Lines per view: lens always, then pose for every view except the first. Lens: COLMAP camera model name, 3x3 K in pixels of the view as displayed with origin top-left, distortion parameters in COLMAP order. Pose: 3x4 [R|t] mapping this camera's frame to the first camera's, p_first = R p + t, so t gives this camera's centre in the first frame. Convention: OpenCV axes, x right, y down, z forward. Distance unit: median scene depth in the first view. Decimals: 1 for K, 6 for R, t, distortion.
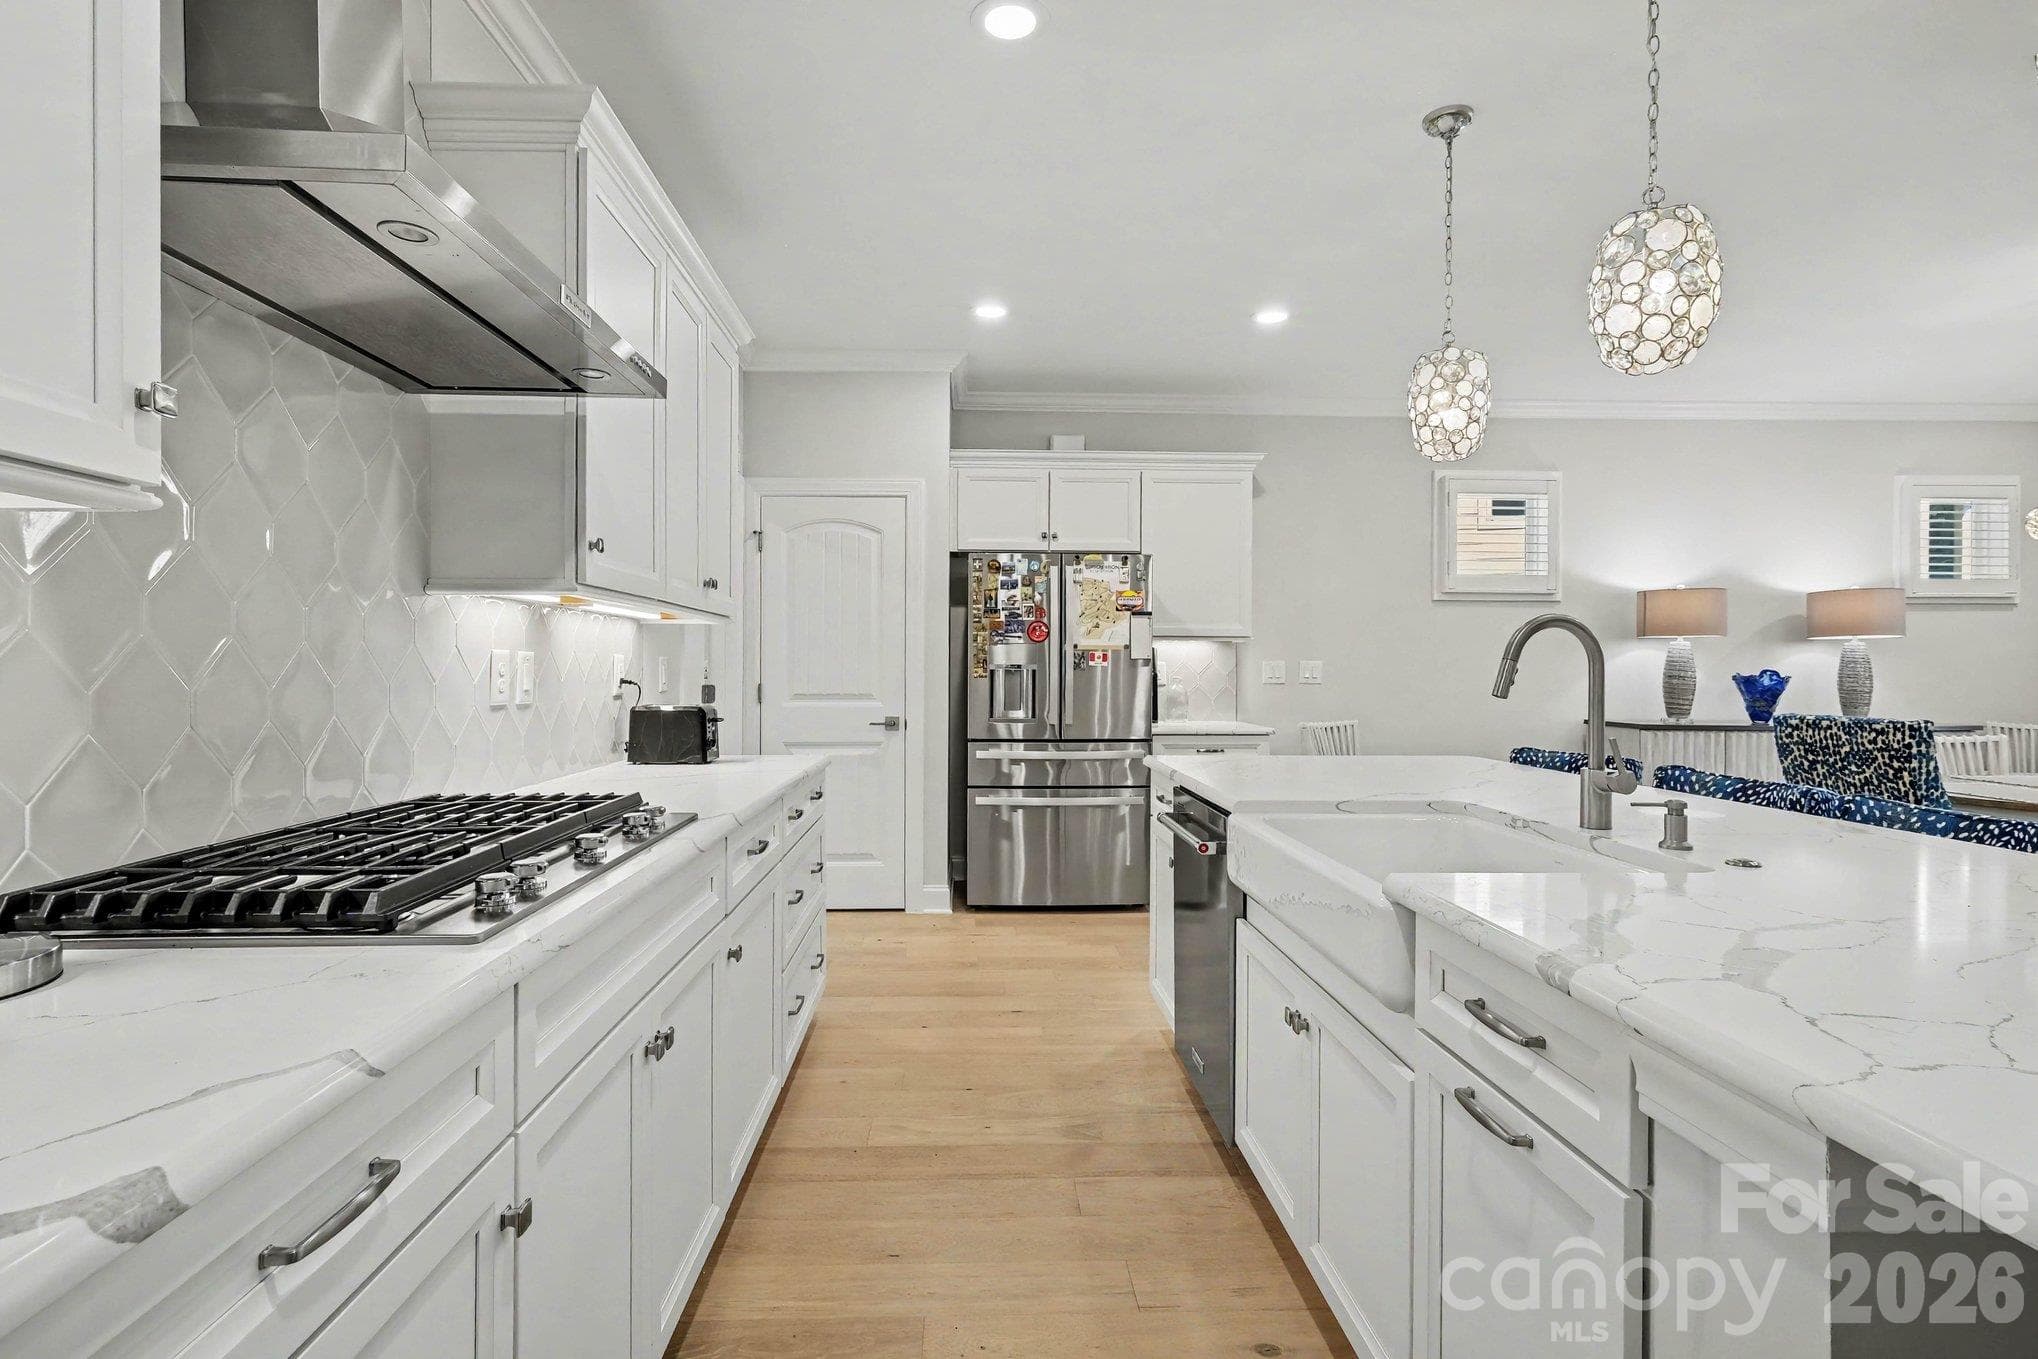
lens RADIAL K [[958.9, 0, 1019.0], [0, 958.9, 679.5], [0, 0, 1]] dist [0.002204, 0.000311]
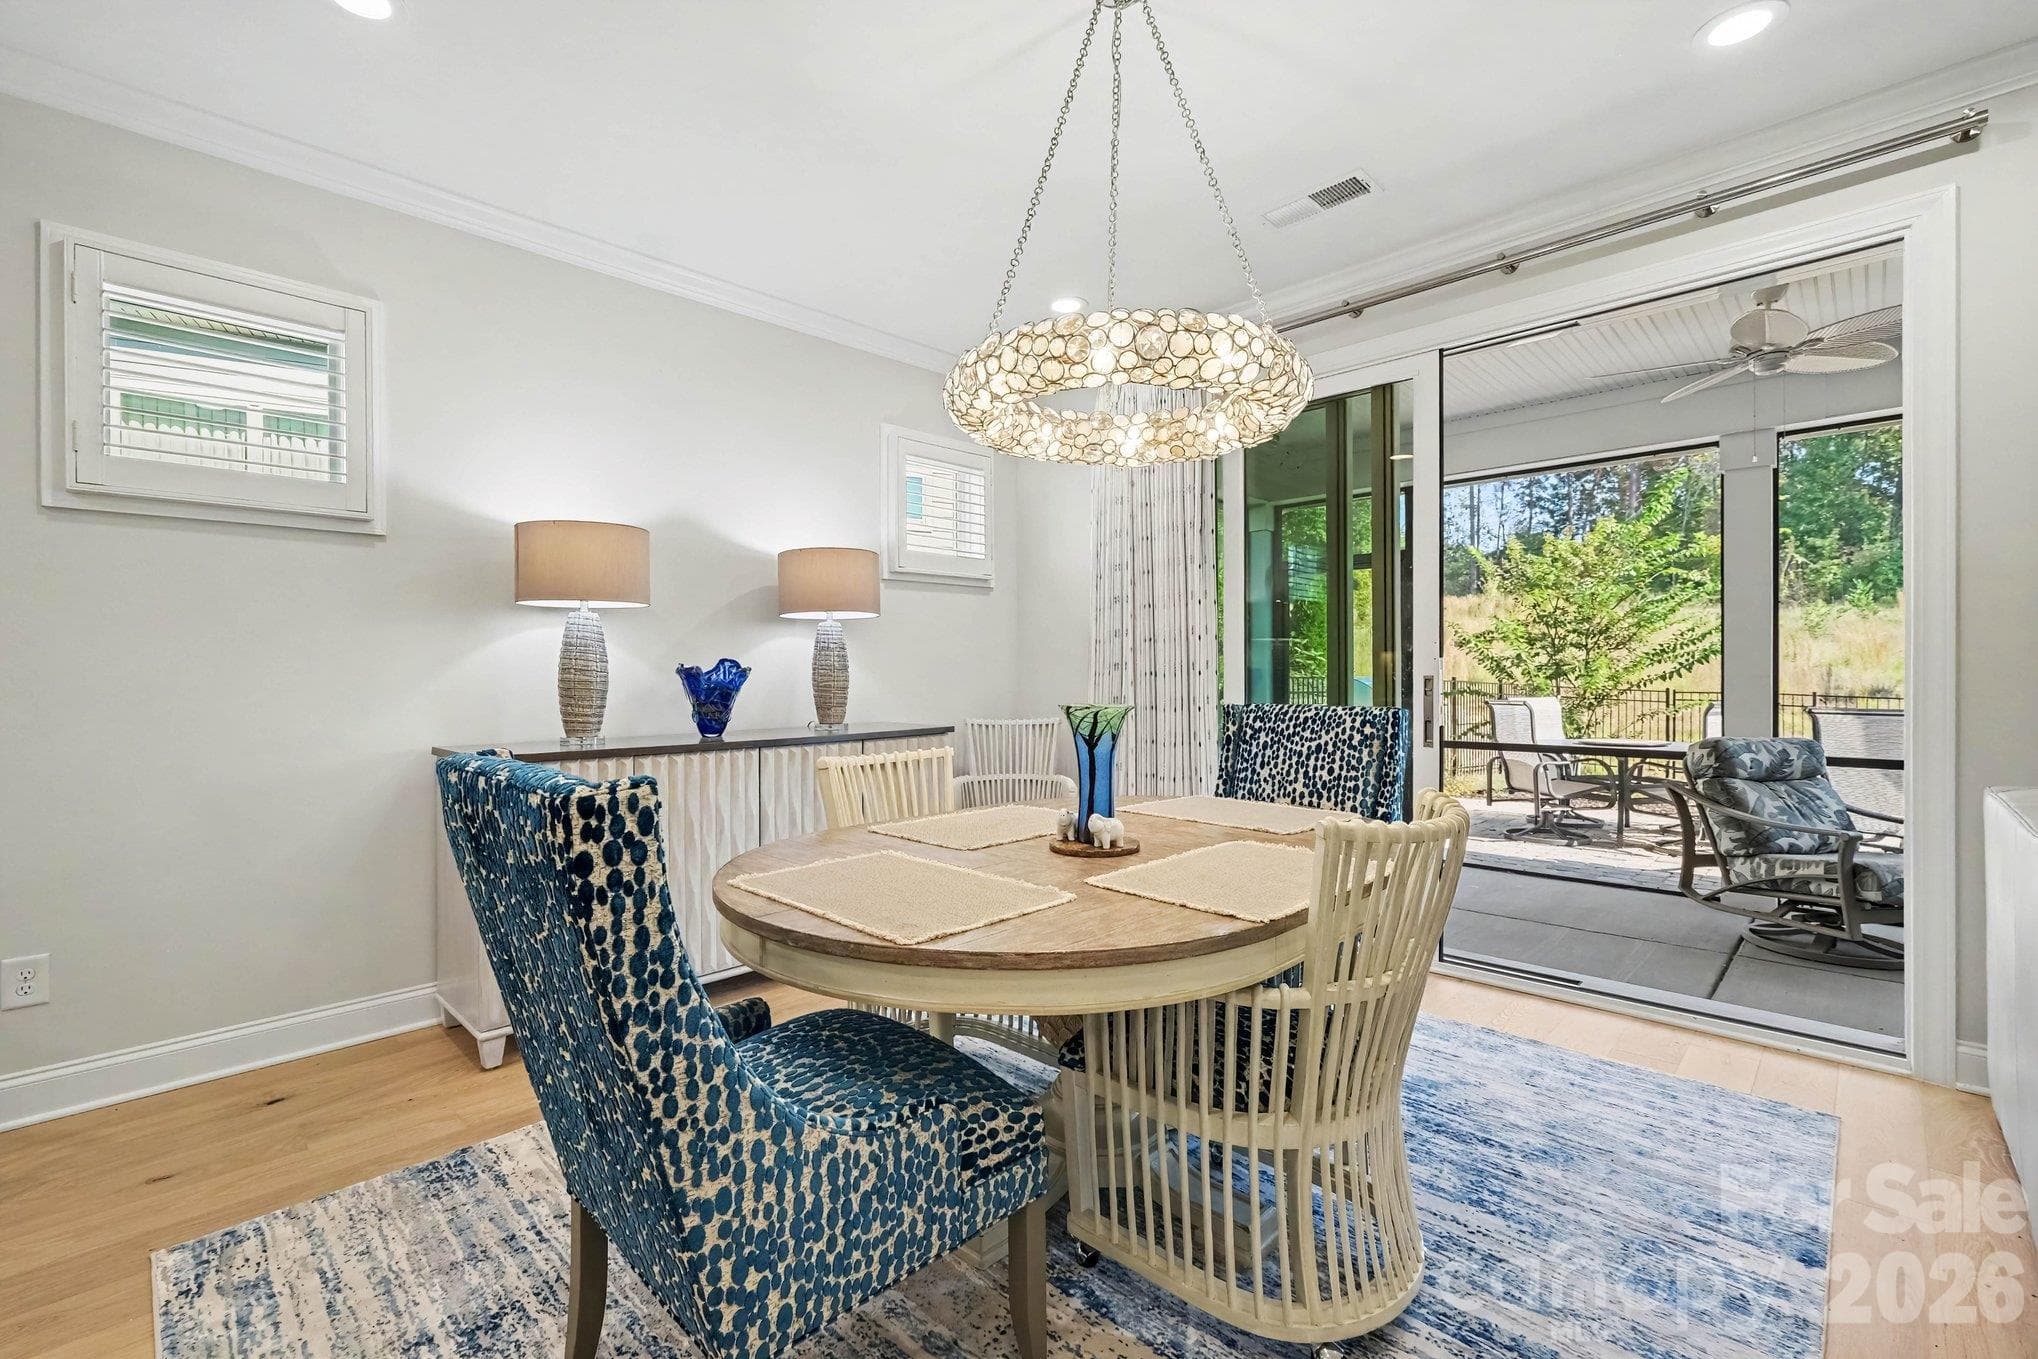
lens RADIAL K [[902.9, 0, 1019.0], [0, 902.9, 679.5], [0, 0, 1]] dist [0.000749, 0.000047]
pose [[0.707630, -0.015284, 0.706418, 0.479332], [0.016631, 0.999849, 0.004973, 0.005281], [-0.706388, 0.008229, 0.707777, 0.402023]]
